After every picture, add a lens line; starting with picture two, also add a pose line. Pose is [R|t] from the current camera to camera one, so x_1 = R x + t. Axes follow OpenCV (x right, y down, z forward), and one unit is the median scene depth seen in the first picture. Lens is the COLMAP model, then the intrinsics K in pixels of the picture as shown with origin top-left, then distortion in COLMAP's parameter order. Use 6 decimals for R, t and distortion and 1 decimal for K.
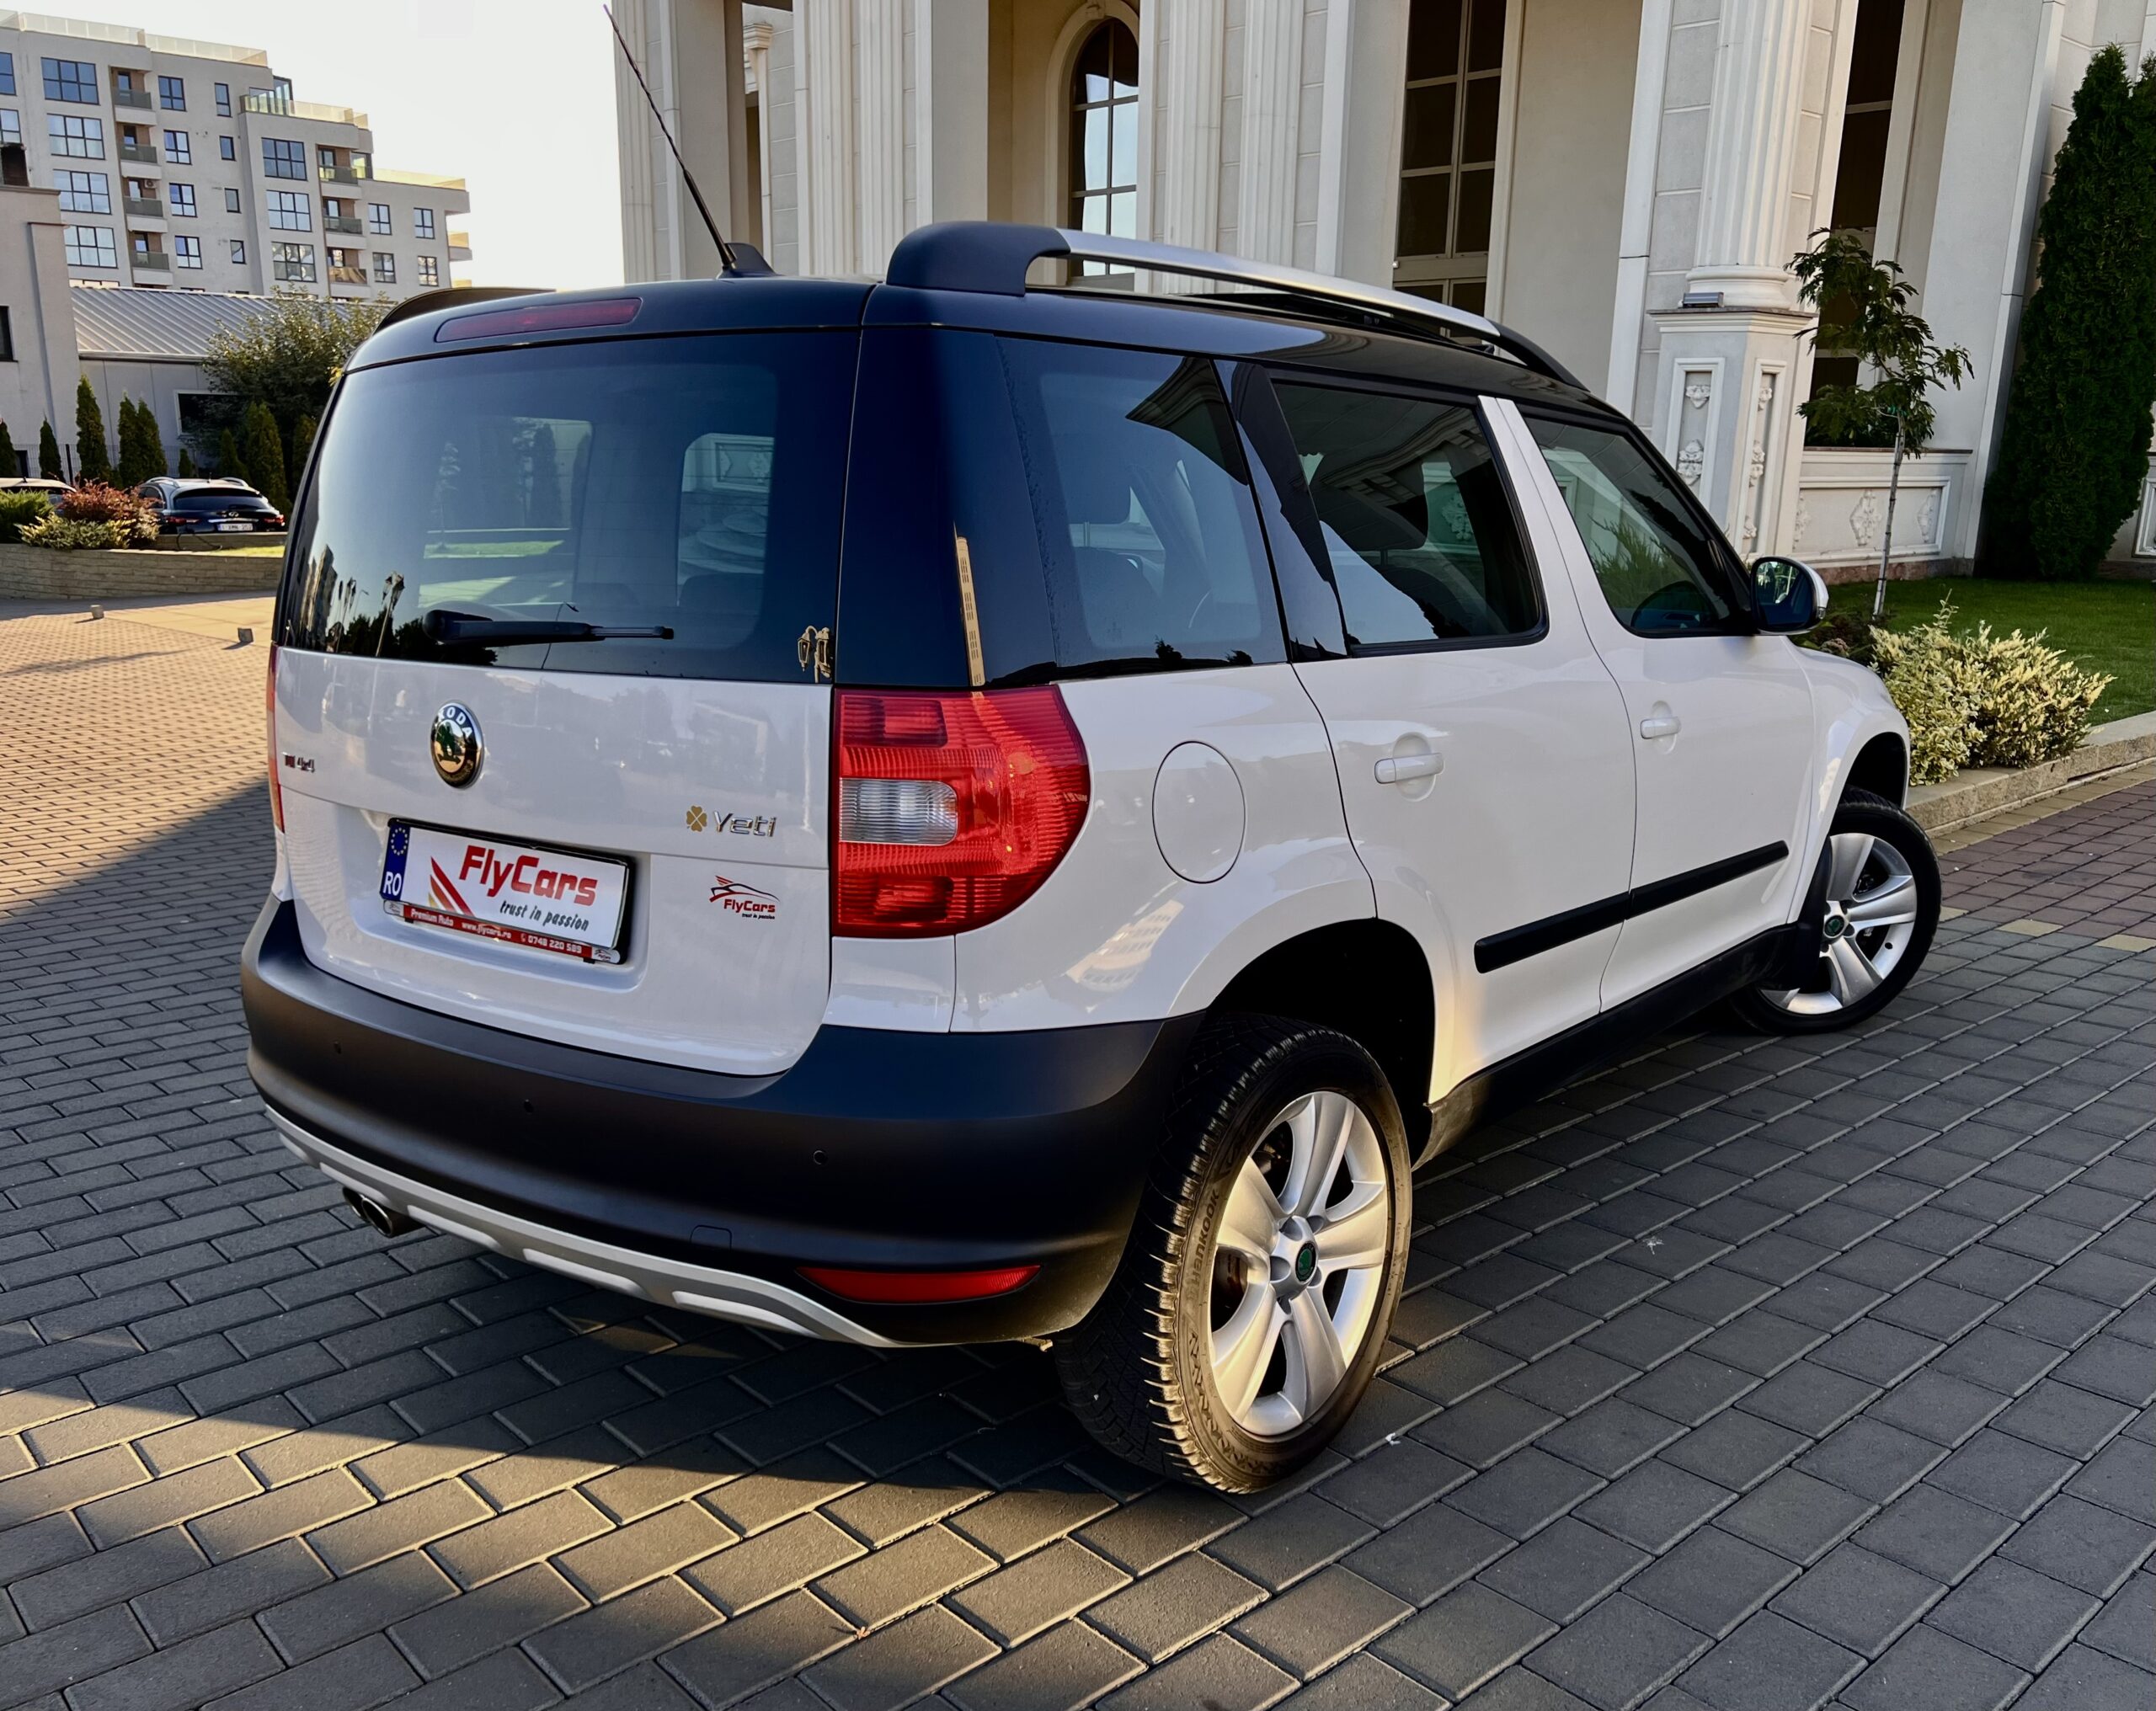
lens RADIAL K [[1764.8, 0, 1155.7], [0, 1764.8, 914.2], [0, 0, 1]] dist [0.051960, -0.063031]
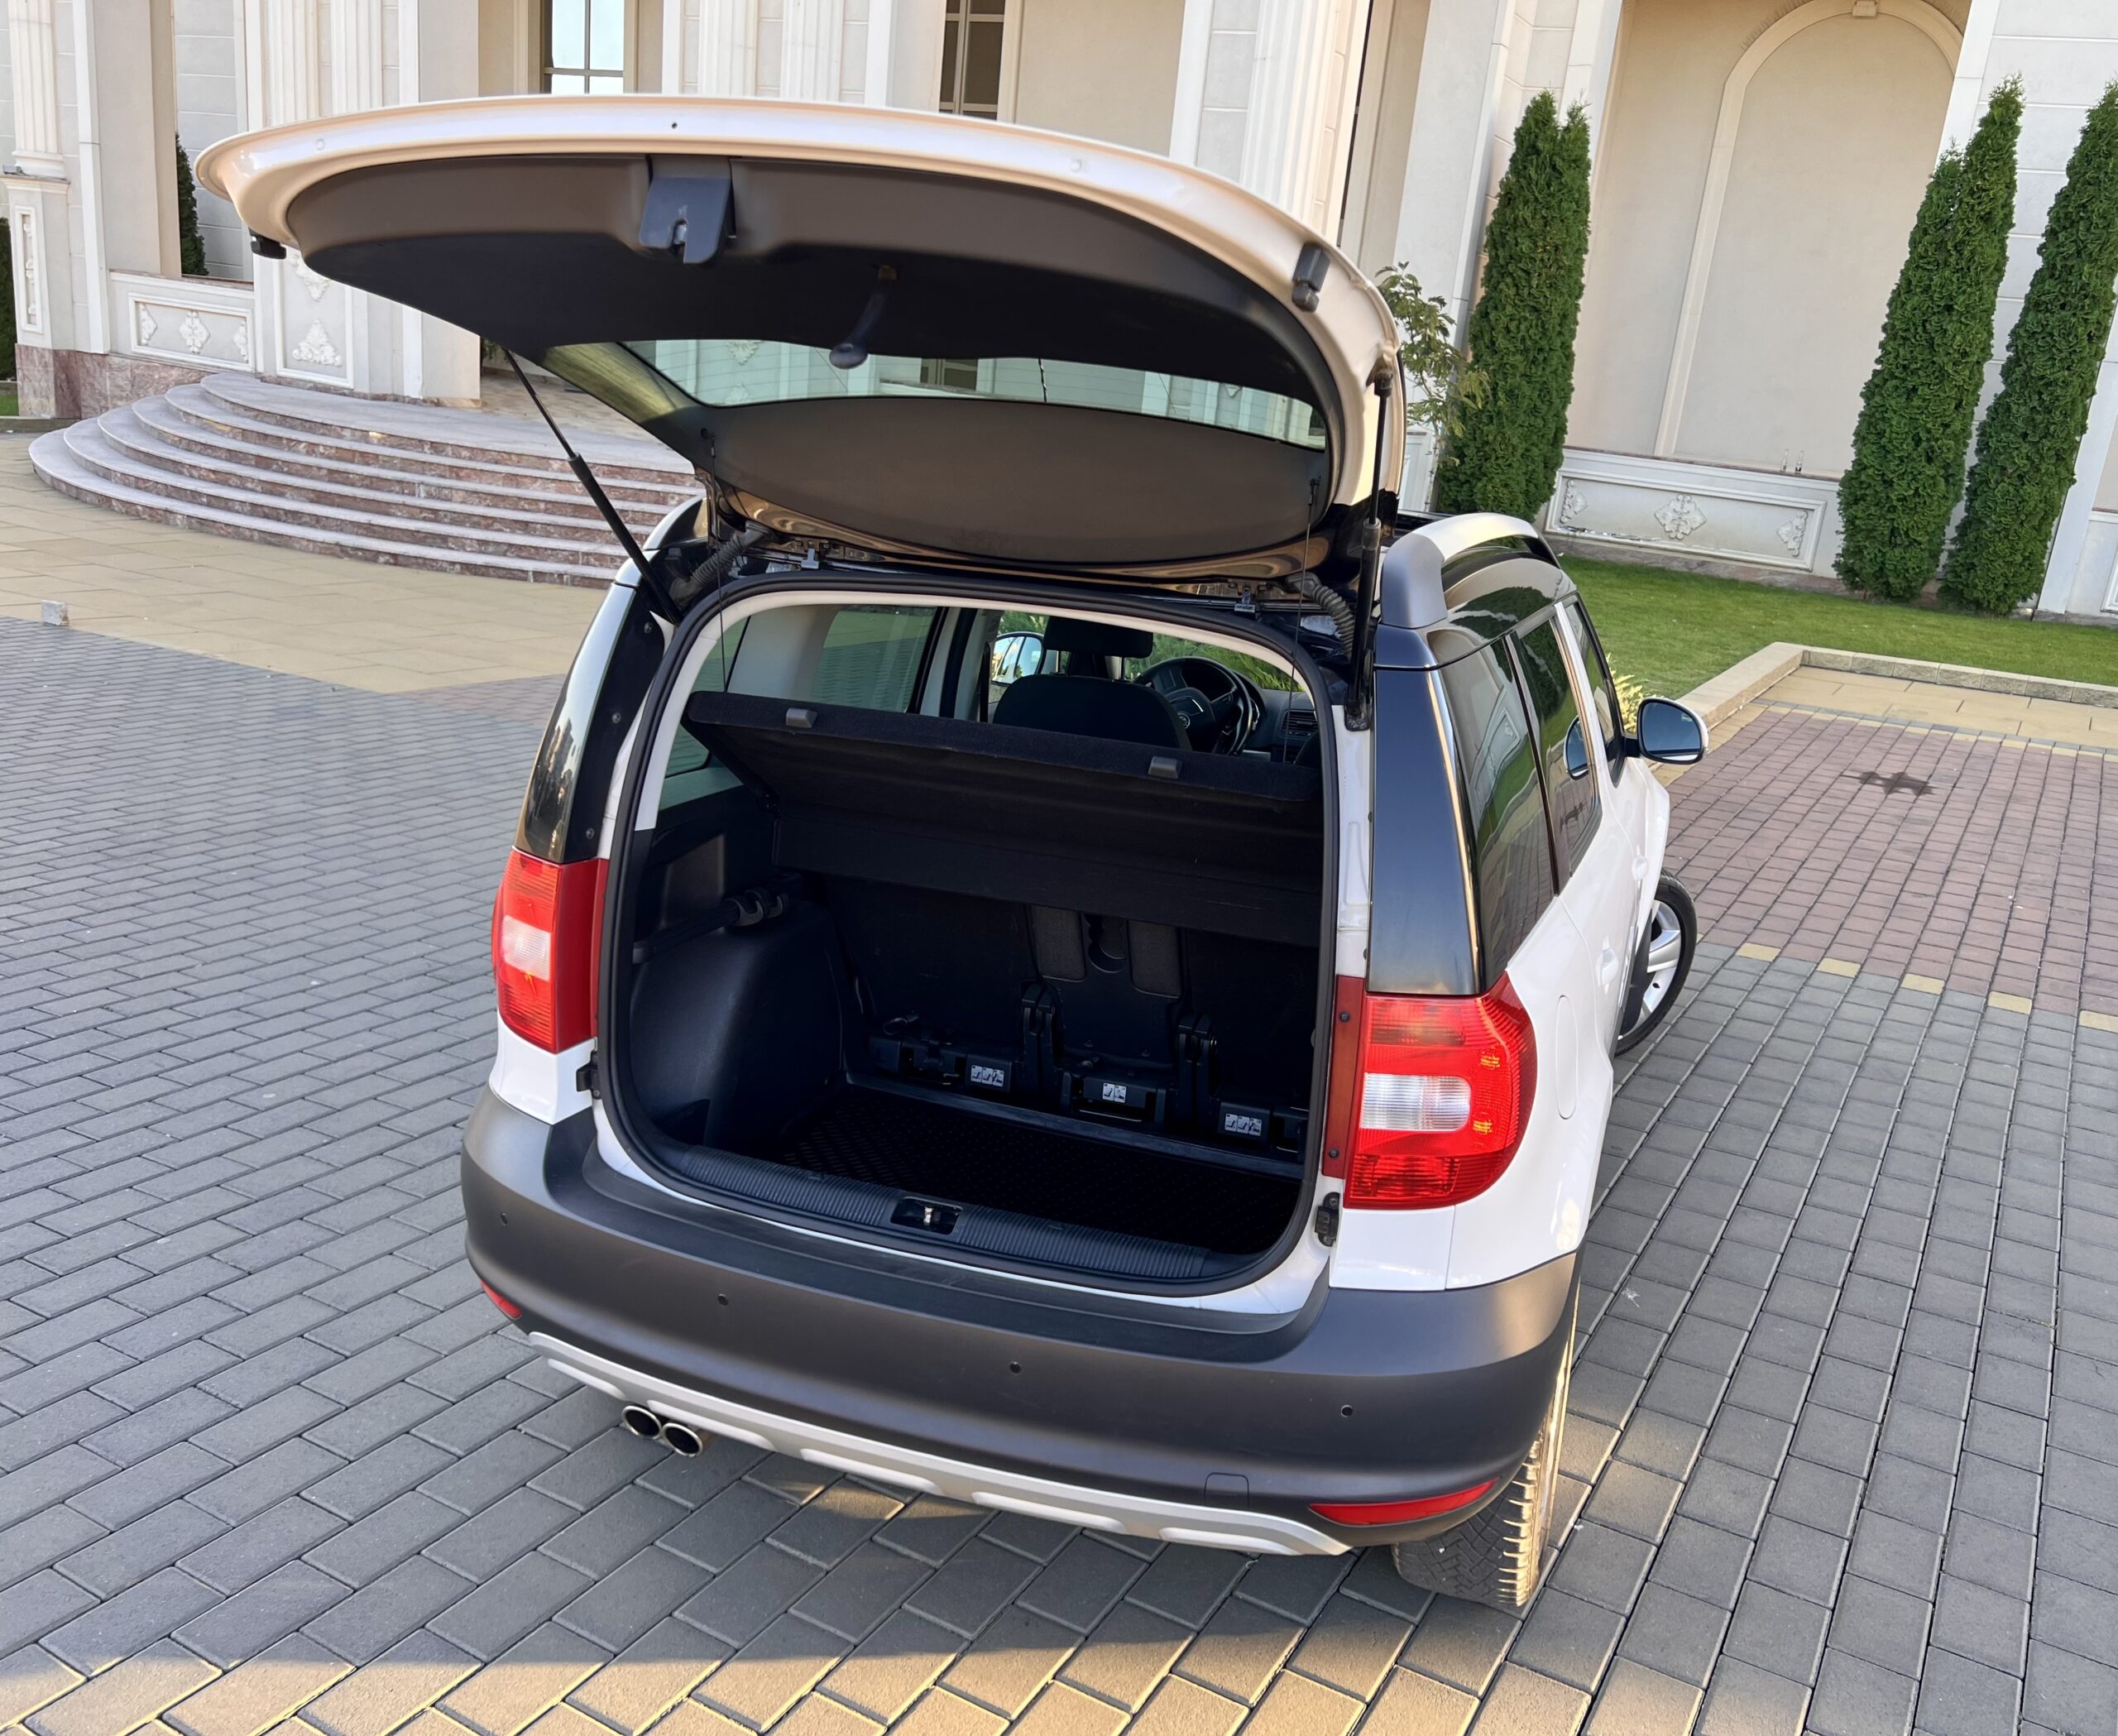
lens RADIAL K [[1700.1, 0, 1151.4], [0, 1700.1, 878.3], [0, 0, 1]] dist [0.038198, -0.034100]
pose [[0.946747, -0.013840, 0.321682, -0.086768], [-0.001745, 0.998840, 0.048111, -0.033500], [-0.321975, -0.046110, 0.945625, 0.004293]]
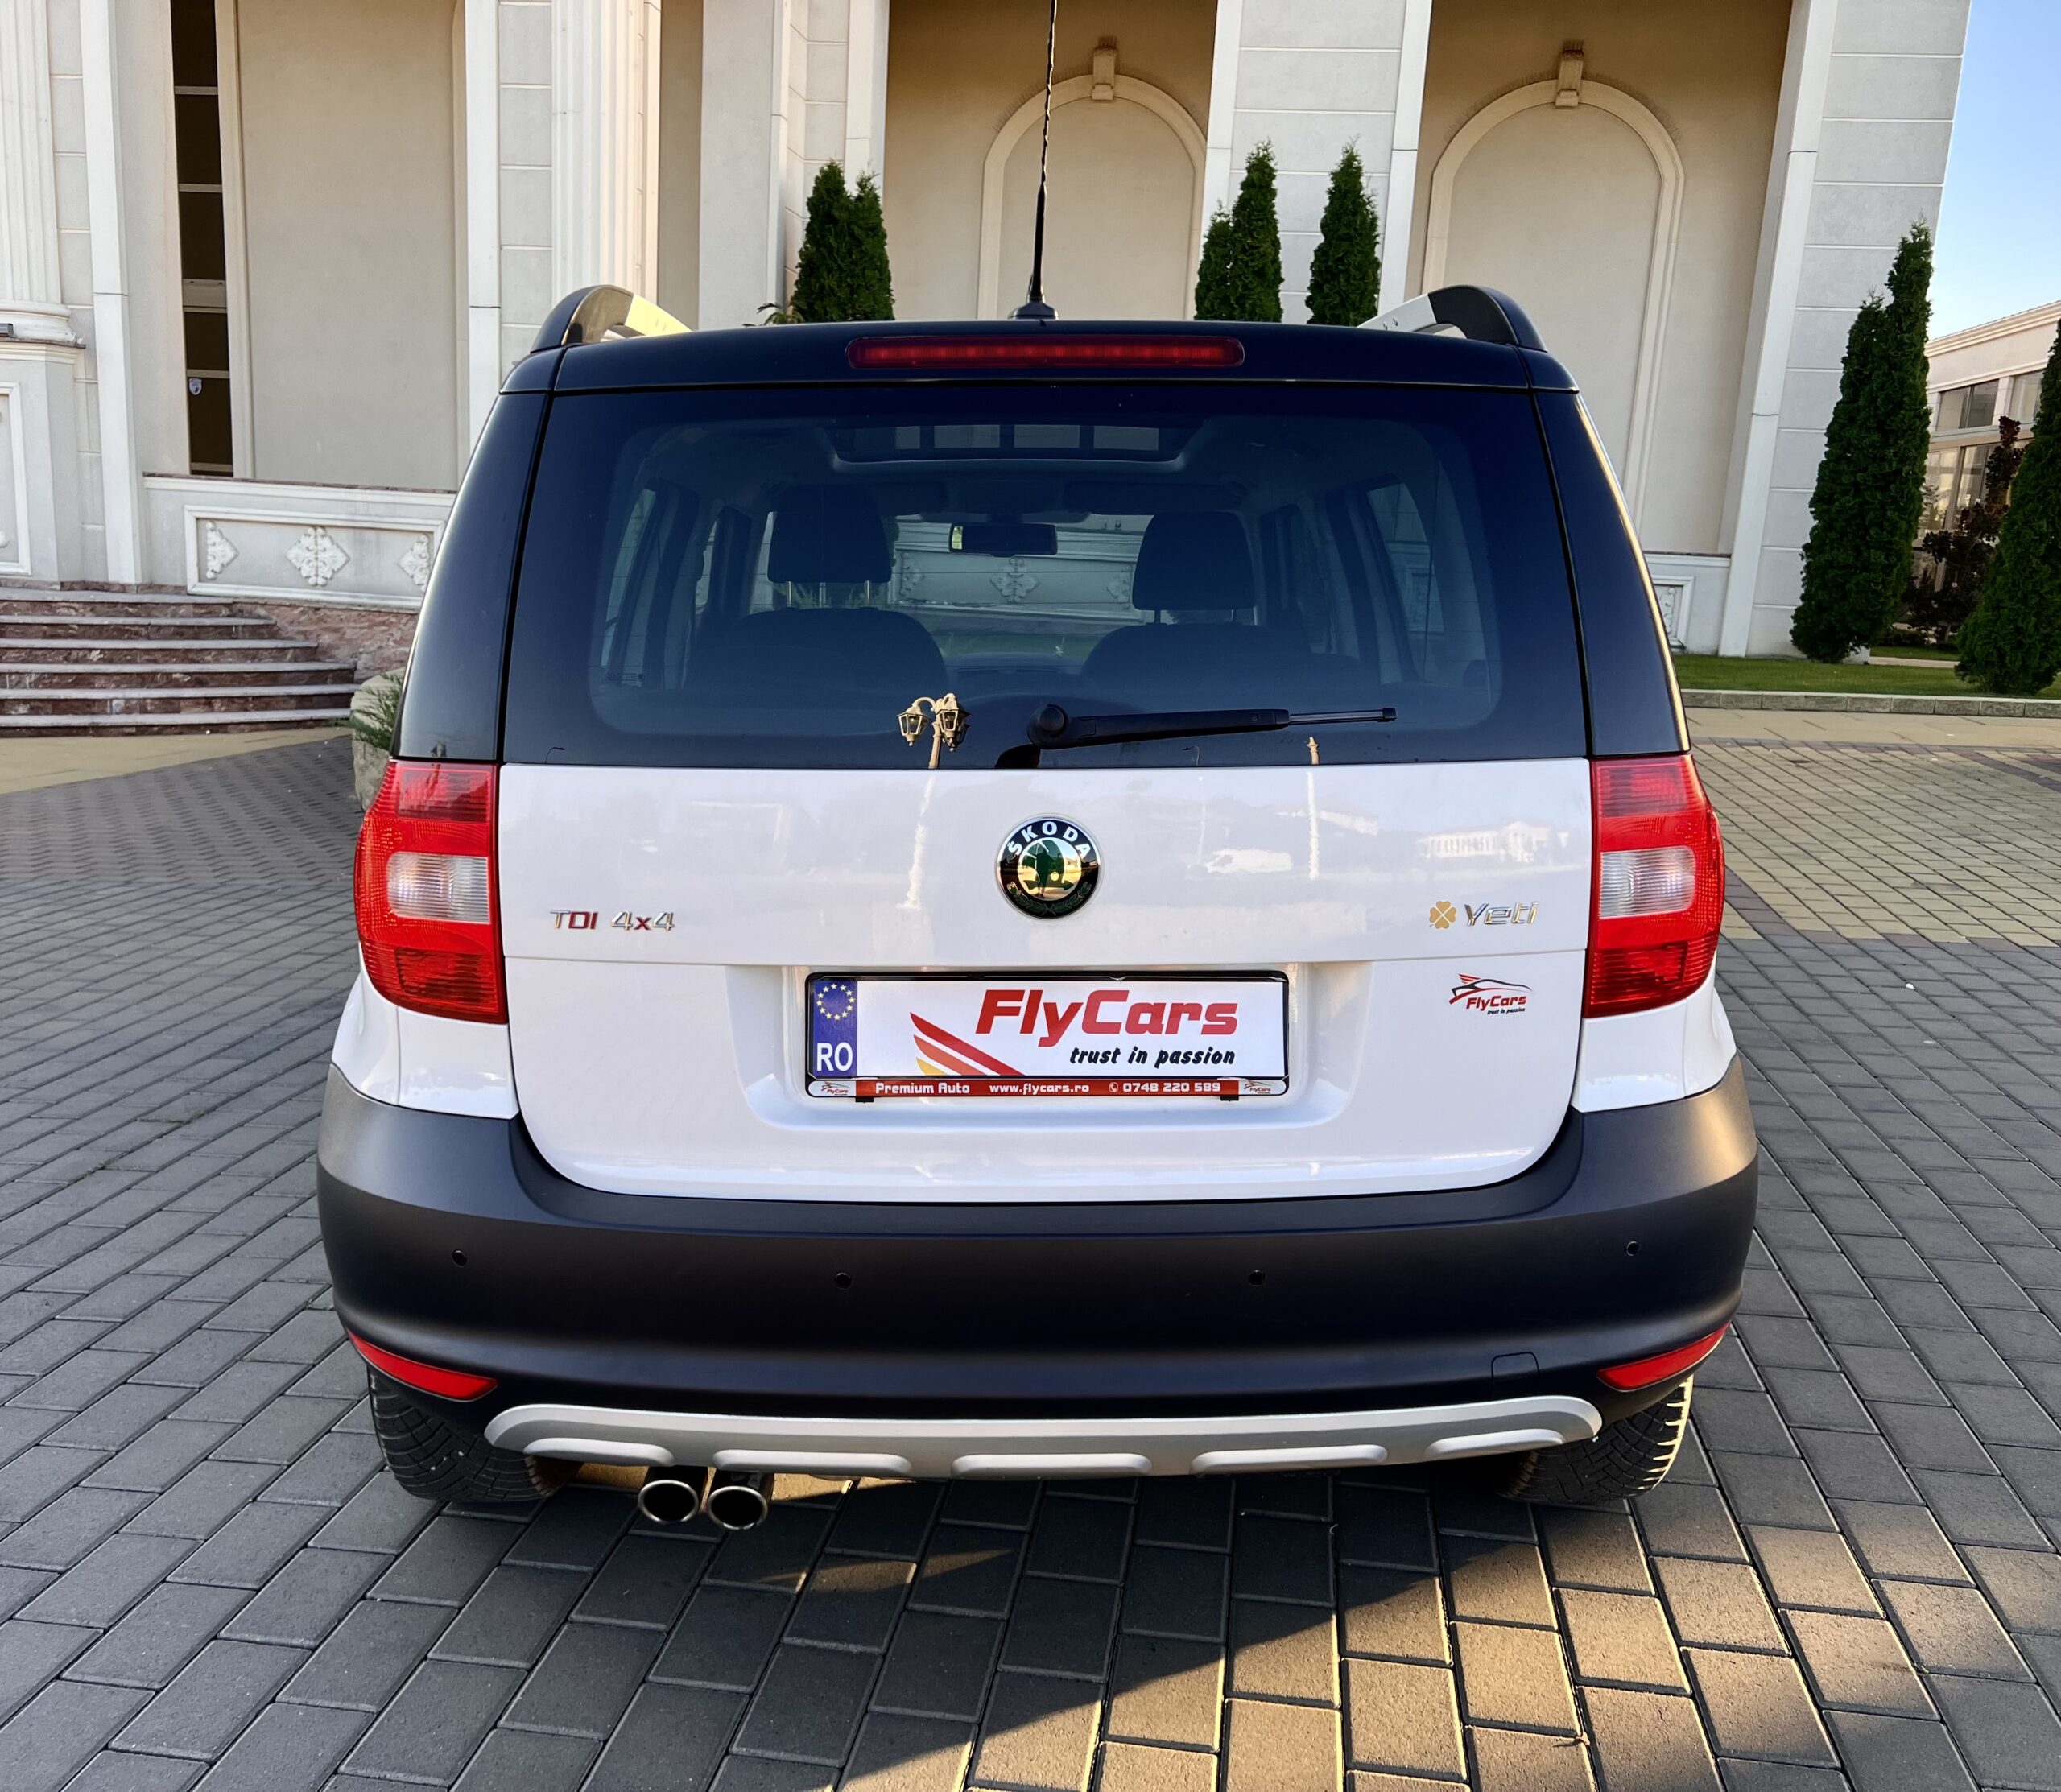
lens RADIAL K [[1760.9, 0, 985.4], [0, 1760.9, 902.0], [0, 0, 1]] dist [0.042529, -0.037859]
pose [[0.799738, -0.109328, 0.590310, -0.135540], [0.127420, 0.991787, 0.011058, -0.013842], [-0.586671, 0.066374, 0.807101, 0.055596]]
